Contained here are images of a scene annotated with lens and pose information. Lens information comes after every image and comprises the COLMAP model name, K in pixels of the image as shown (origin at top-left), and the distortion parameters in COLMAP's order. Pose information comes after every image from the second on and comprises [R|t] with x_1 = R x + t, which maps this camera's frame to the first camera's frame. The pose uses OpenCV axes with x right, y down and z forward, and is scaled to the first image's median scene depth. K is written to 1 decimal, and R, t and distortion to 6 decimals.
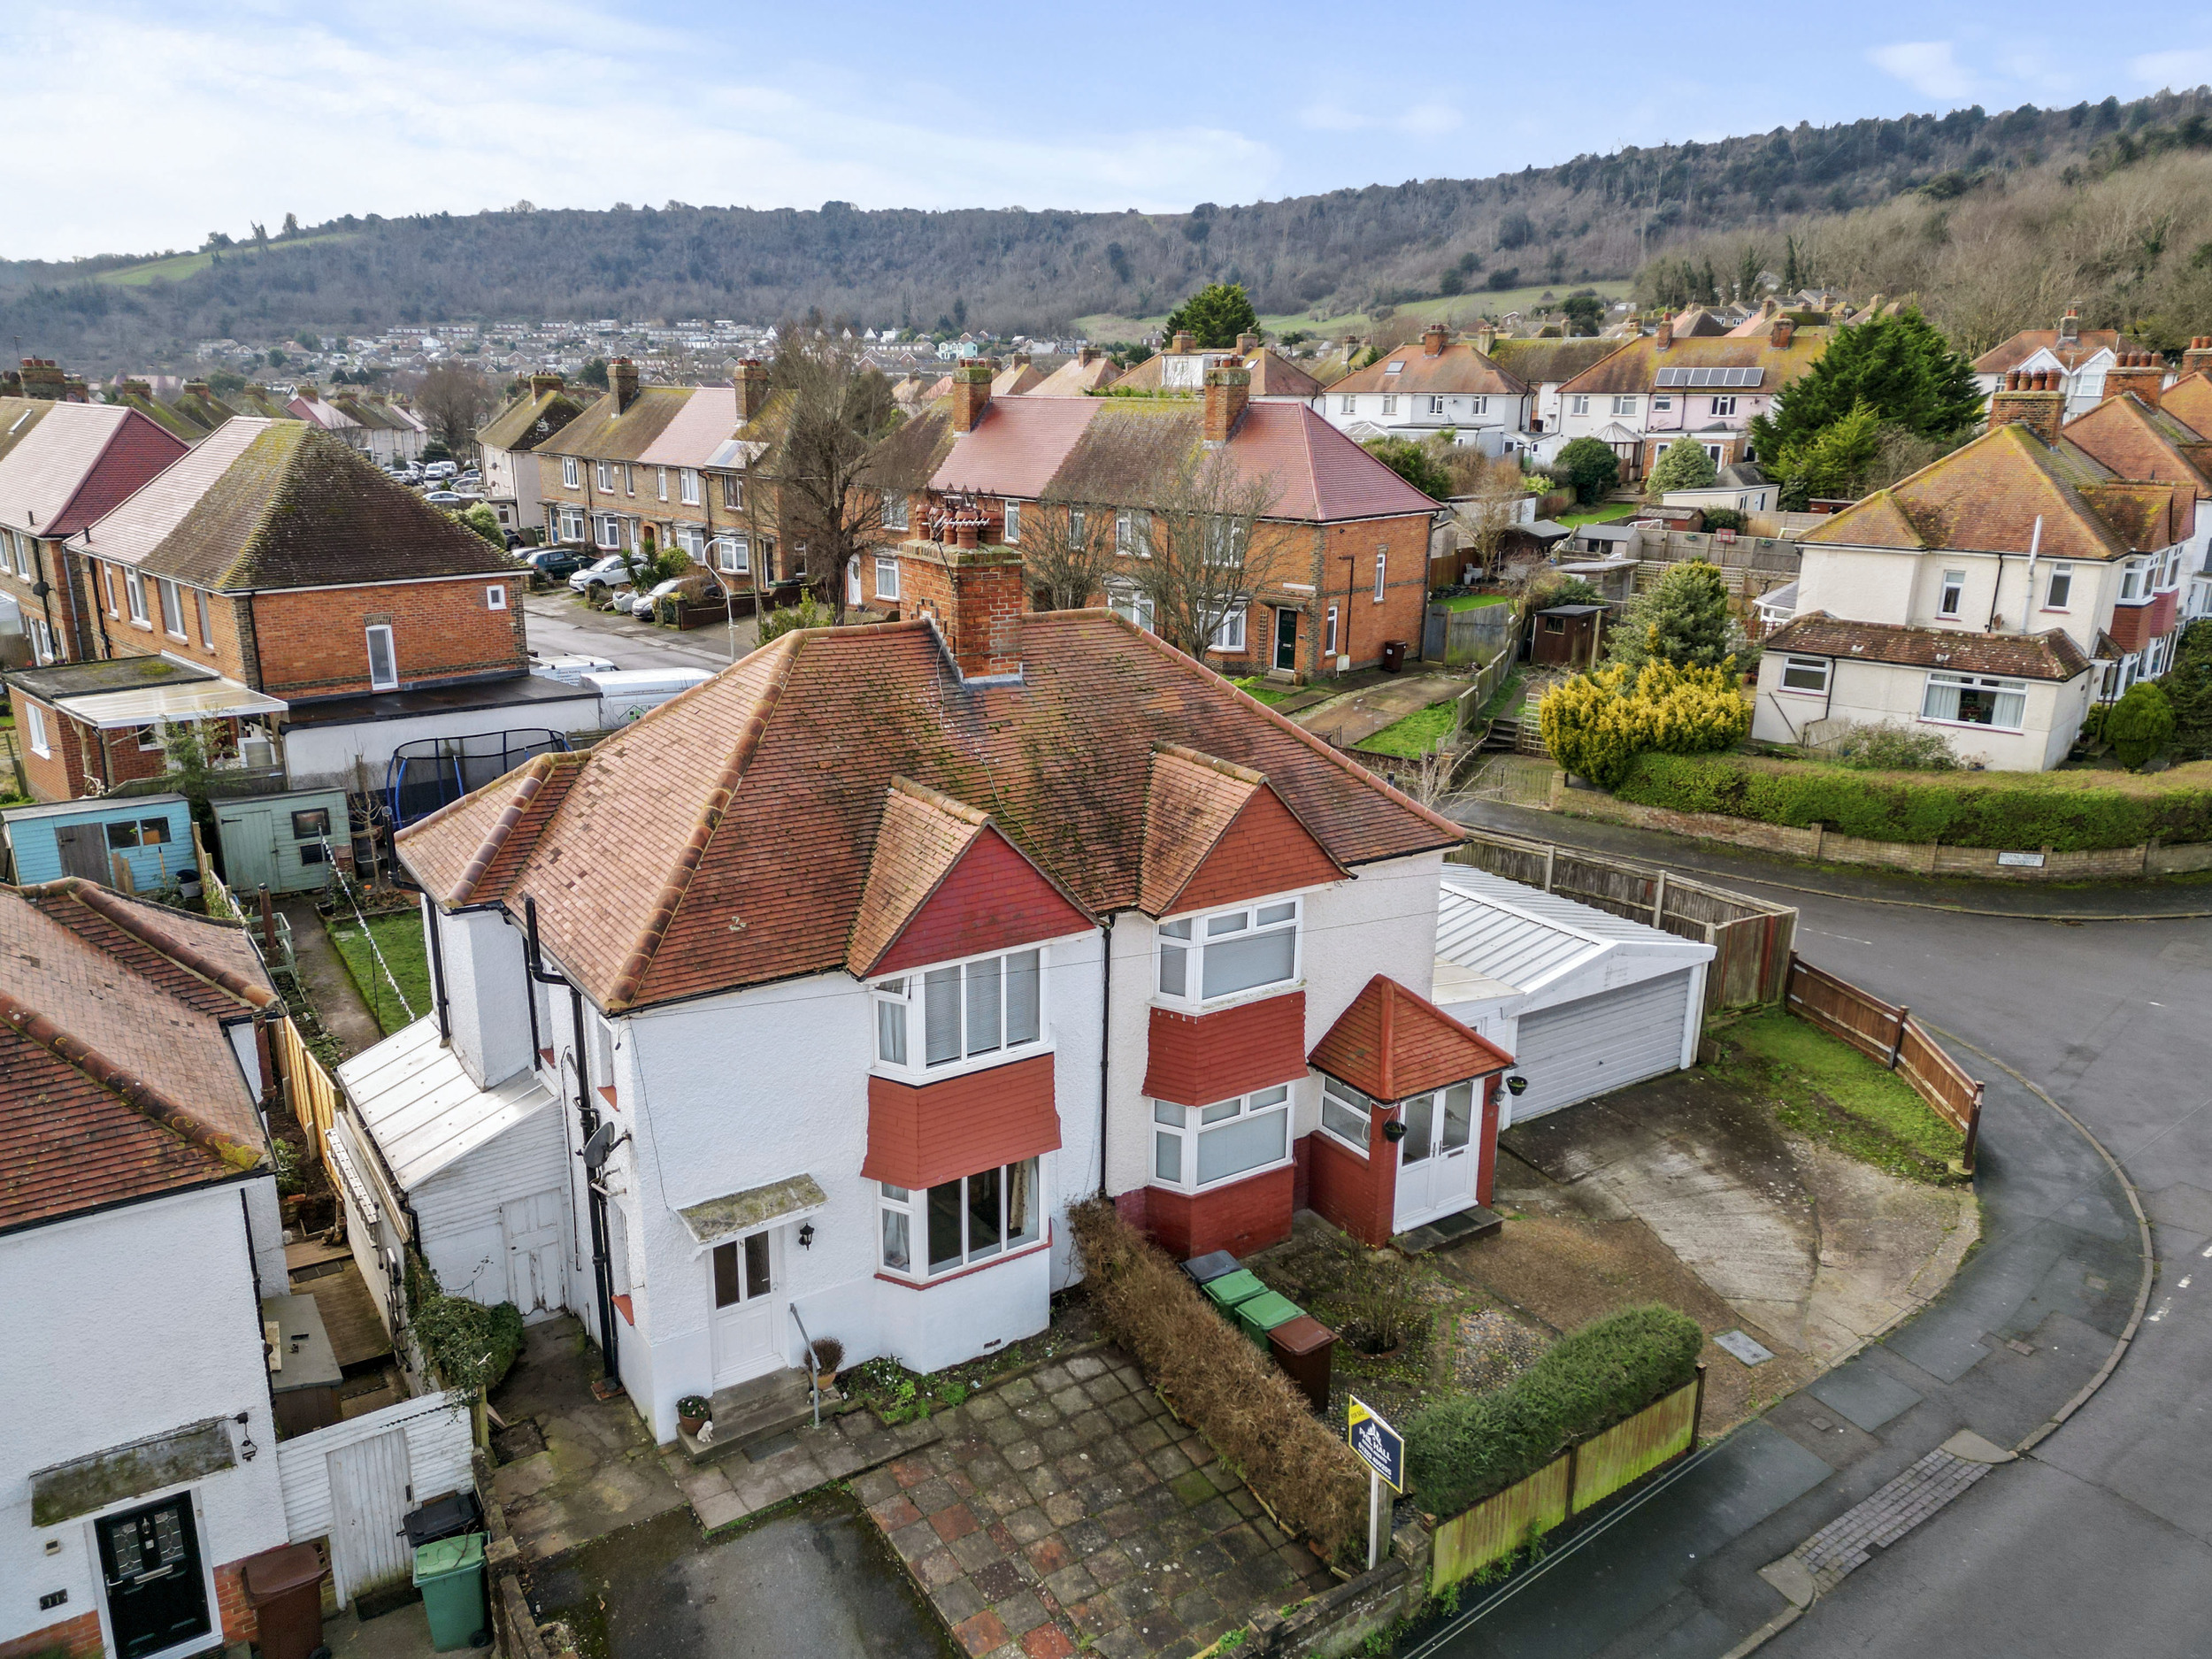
lens RADIAL K [[1516.4, 0, 1148.4], [0, 1516.4, 795.9], [0, 0, 1]] dist [0.074157, -0.068813]
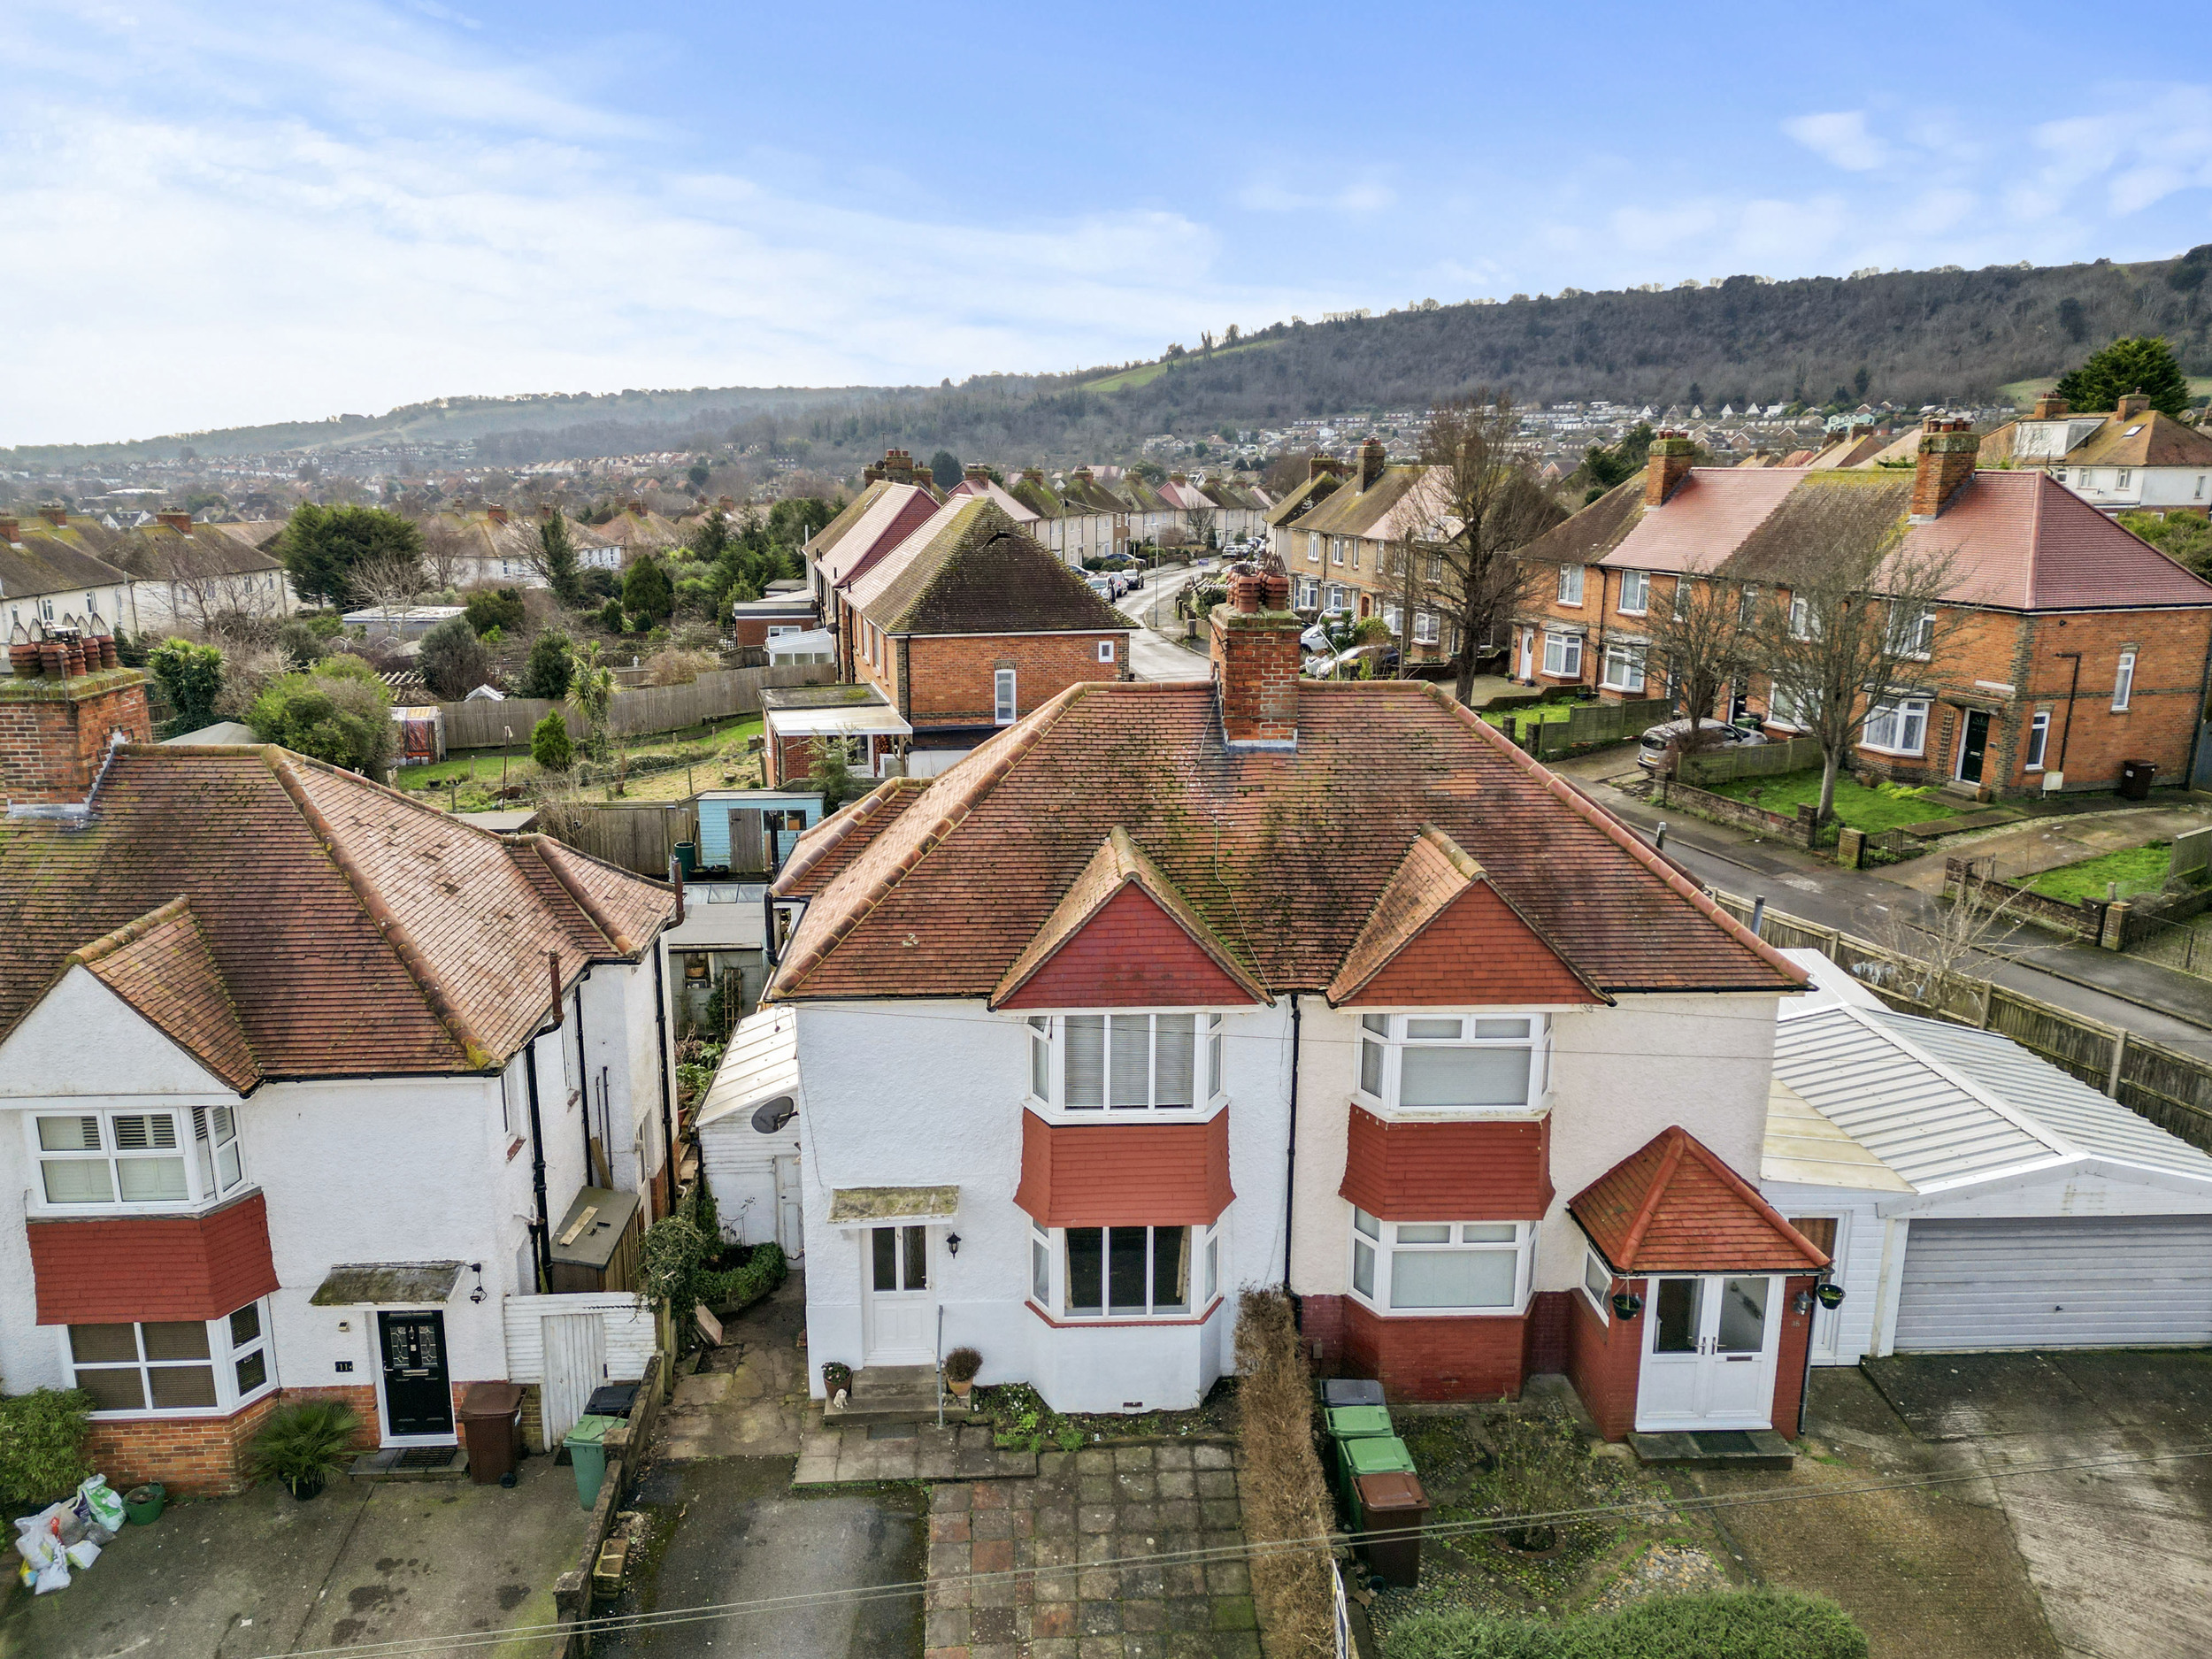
lens RADIAL K [[1516.4, 0, 1148.4], [0, 1516.4, 795.9], [0, 0, 1]] dist [0.074157, -0.068813]
pose [[0.866274, 0.097635, -0.489935, 0.332393], [-0.121386, 0.992462, -0.016847, -0.017666], [0.484597, 0.074066, 0.871596, 0.101332]]
